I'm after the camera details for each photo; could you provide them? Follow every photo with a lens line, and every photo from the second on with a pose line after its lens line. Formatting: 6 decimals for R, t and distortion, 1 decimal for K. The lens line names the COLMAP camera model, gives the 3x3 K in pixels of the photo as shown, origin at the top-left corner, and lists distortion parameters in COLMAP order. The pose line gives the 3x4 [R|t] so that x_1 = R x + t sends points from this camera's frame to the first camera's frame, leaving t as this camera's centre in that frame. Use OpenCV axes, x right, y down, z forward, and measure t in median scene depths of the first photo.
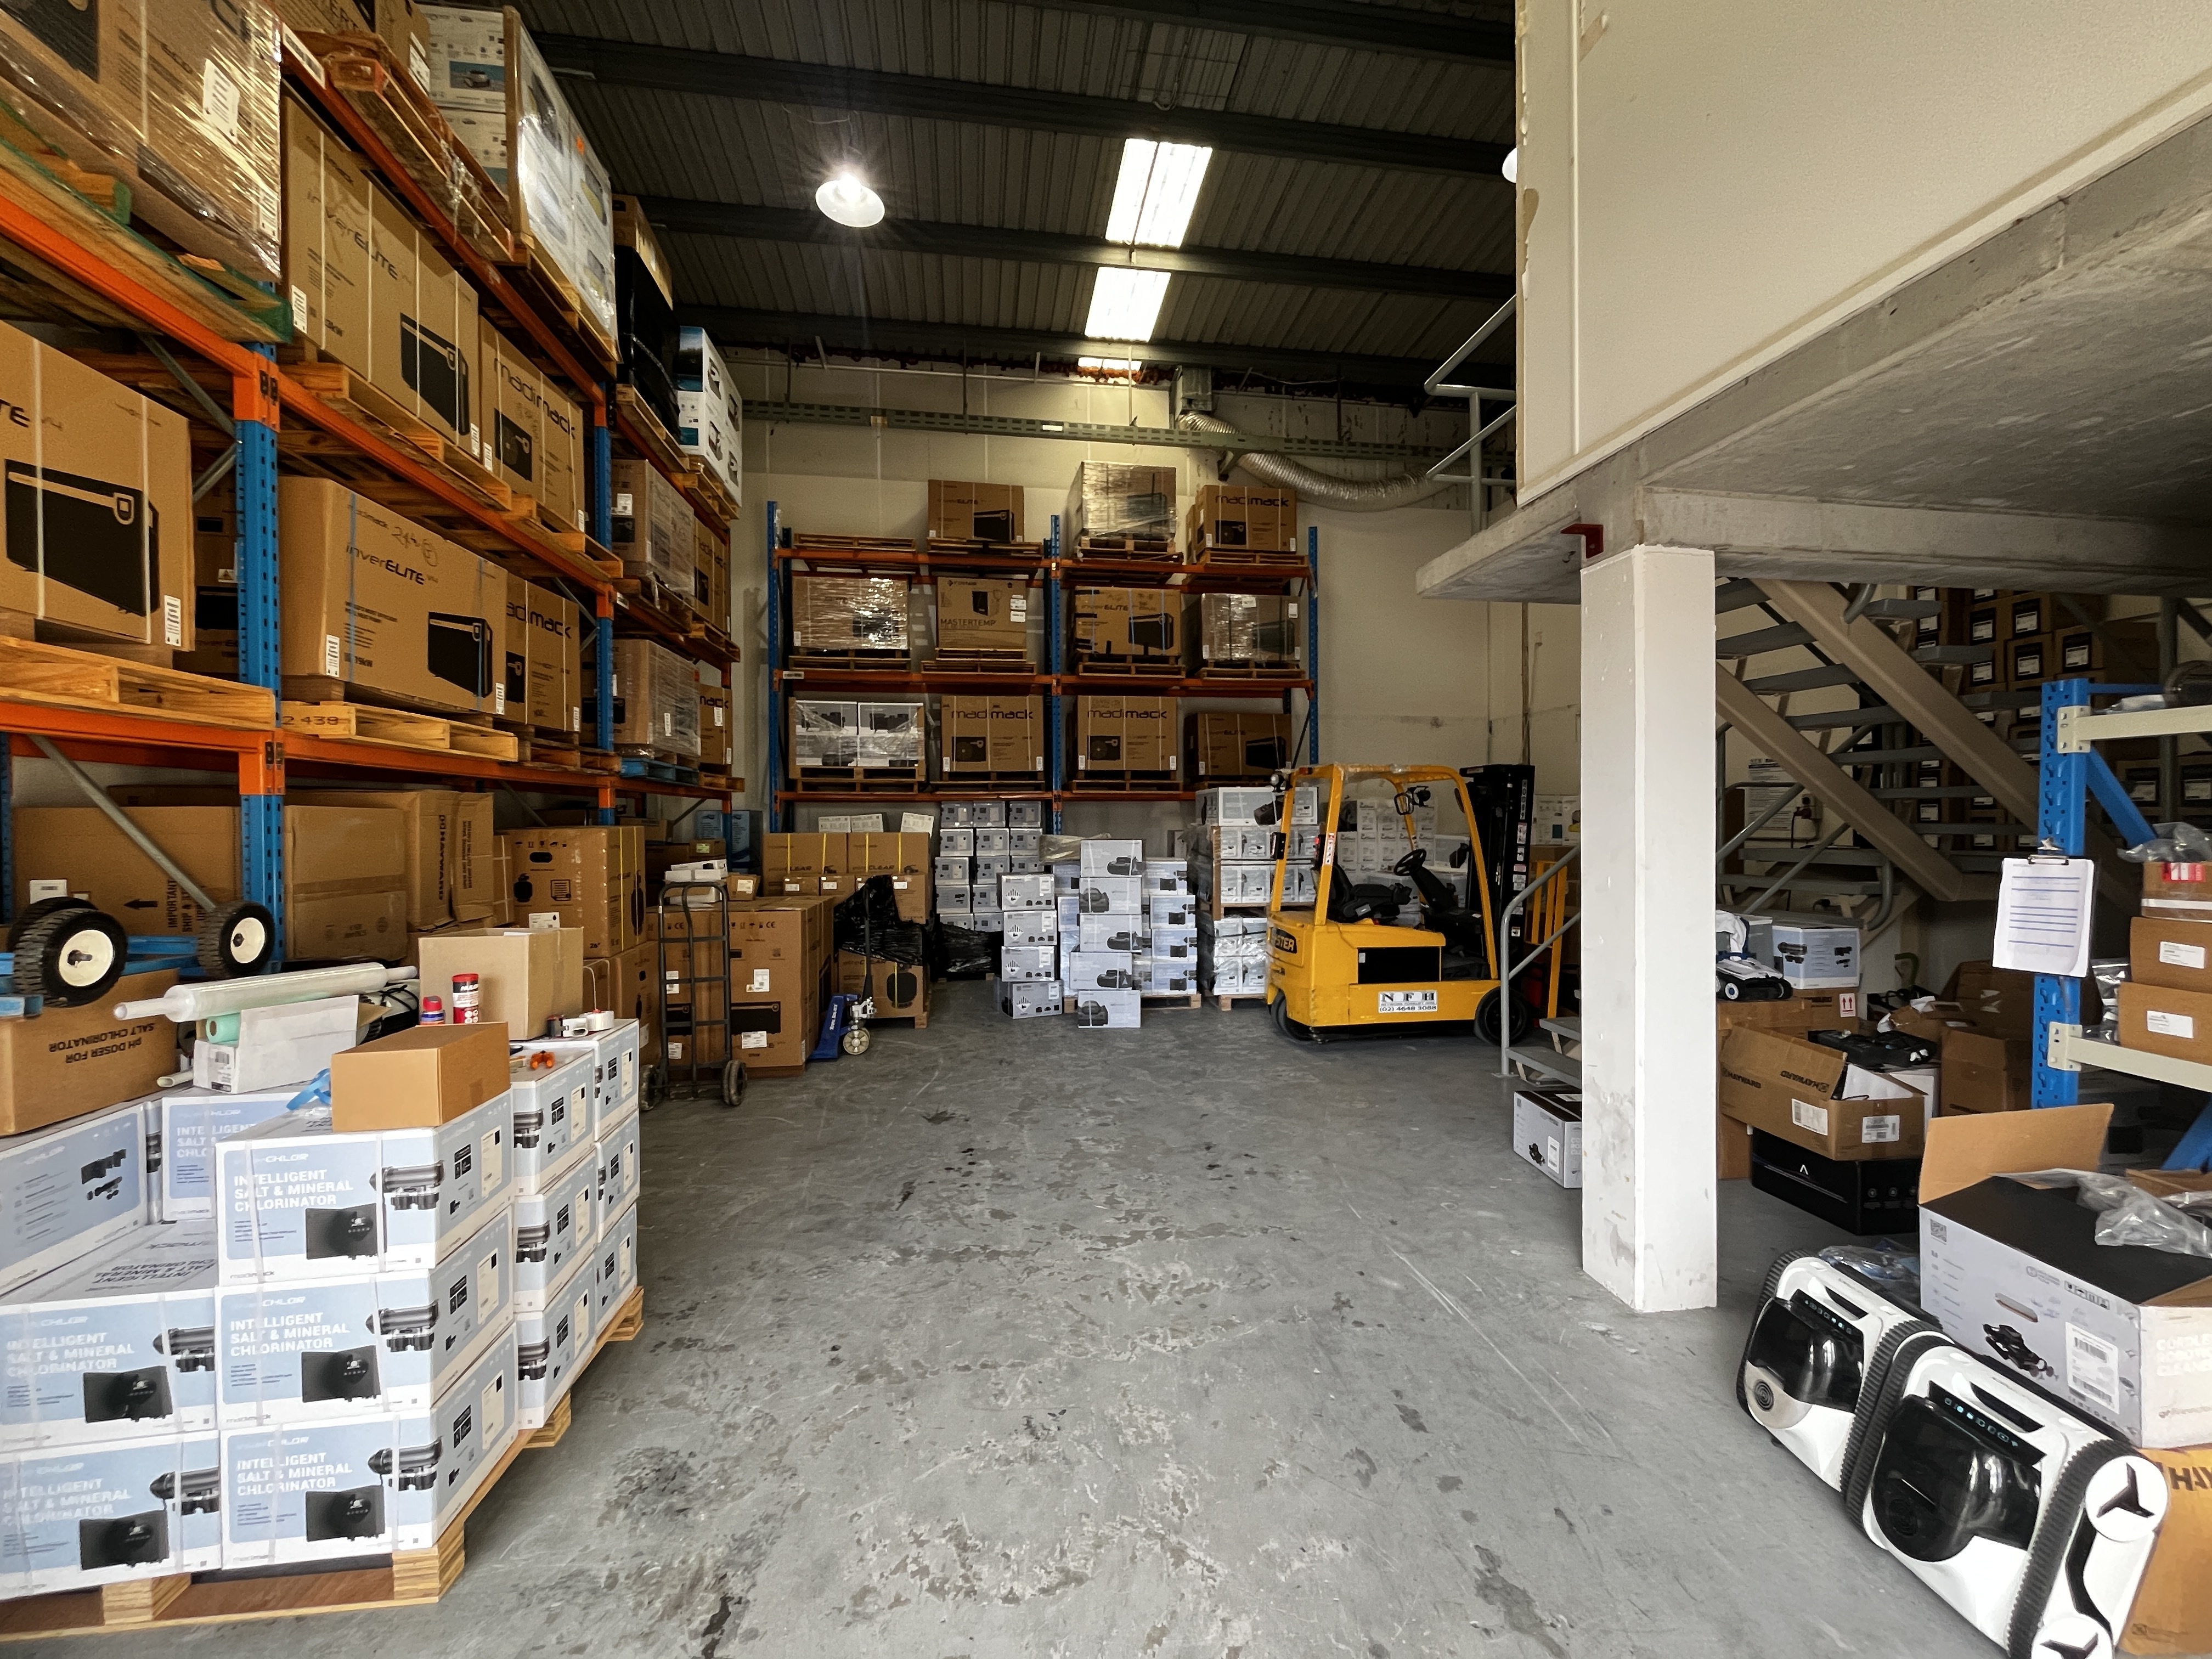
lens RADIAL K [[891.2, 0, 1113.6], [0, 891.2, 831.7], [0, 0, 1]] dist [-0.003879, 0.000352]
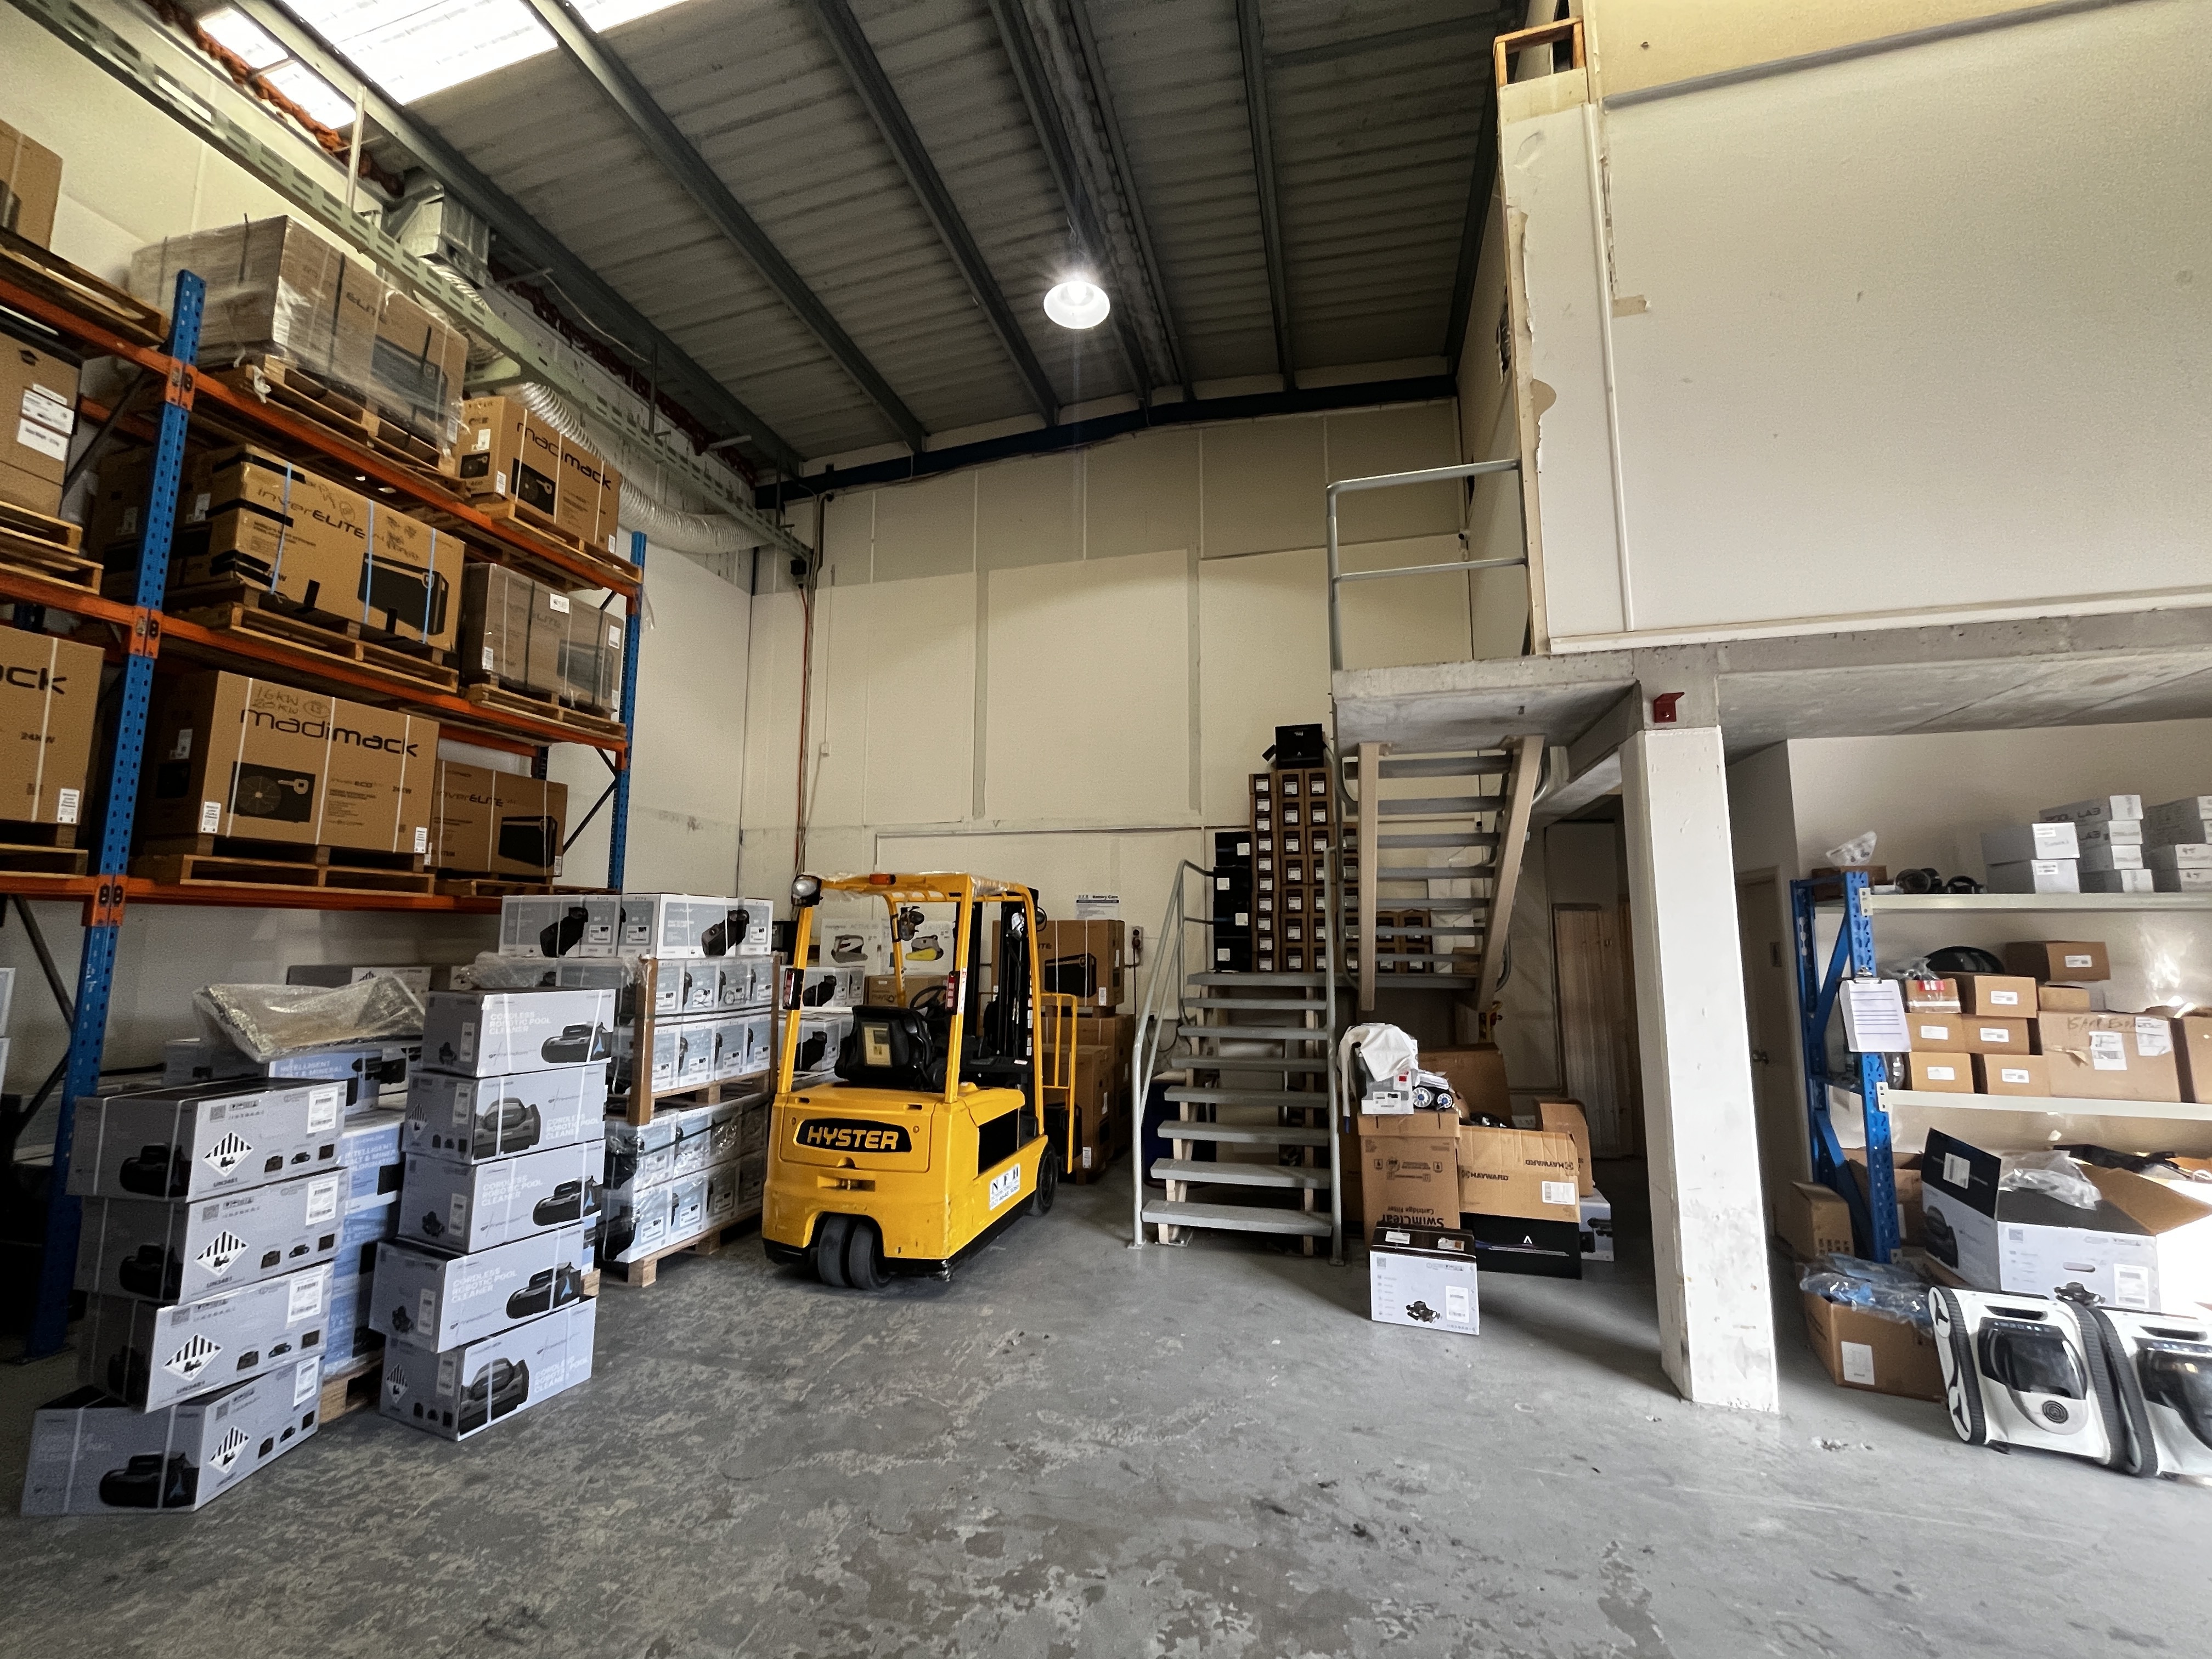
lens RADIAL K [[891.2, 0, 1106.8], [0, 891.2, 830.8], [0, 0, 1]] dist [-0.003879, 0.000352]
pose [[0.400524, 0.119325, 0.908483, -0.307961], [0.006601, 0.991083, -0.133084, -0.010017], [-0.916262, 0.059301, 0.396165, 0.485250]]
